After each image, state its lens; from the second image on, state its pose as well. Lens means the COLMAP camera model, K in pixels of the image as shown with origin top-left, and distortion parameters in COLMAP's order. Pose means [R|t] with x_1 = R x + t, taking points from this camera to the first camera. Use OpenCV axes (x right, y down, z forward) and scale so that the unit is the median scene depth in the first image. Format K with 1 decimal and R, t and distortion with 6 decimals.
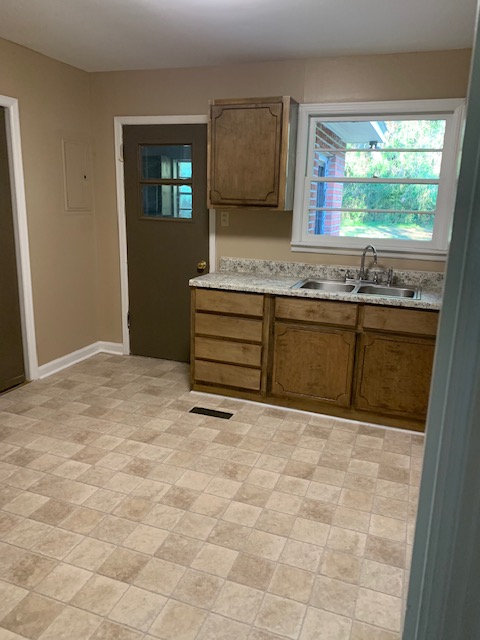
lens RADIAL K [[490.7, 0, 242.8], [0, 490.7, 318.6], [0, 0, 1]] dist [0.039609, -0.001091]
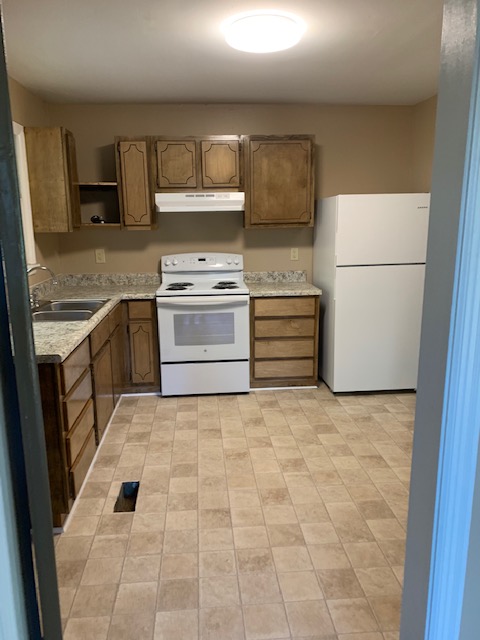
lens RADIAL K [[490.7, 0, 241.7], [0, 490.7, 320.3], [0, 0, 1]] dist [0.039609, -0.001091]
pose [[-0.417142, -0.213441, 0.883423, -0.923430], [0.226231, 0.917050, 0.328389, -0.332583], [-0.880234, 0.336842, -0.334253, 1.215446]]
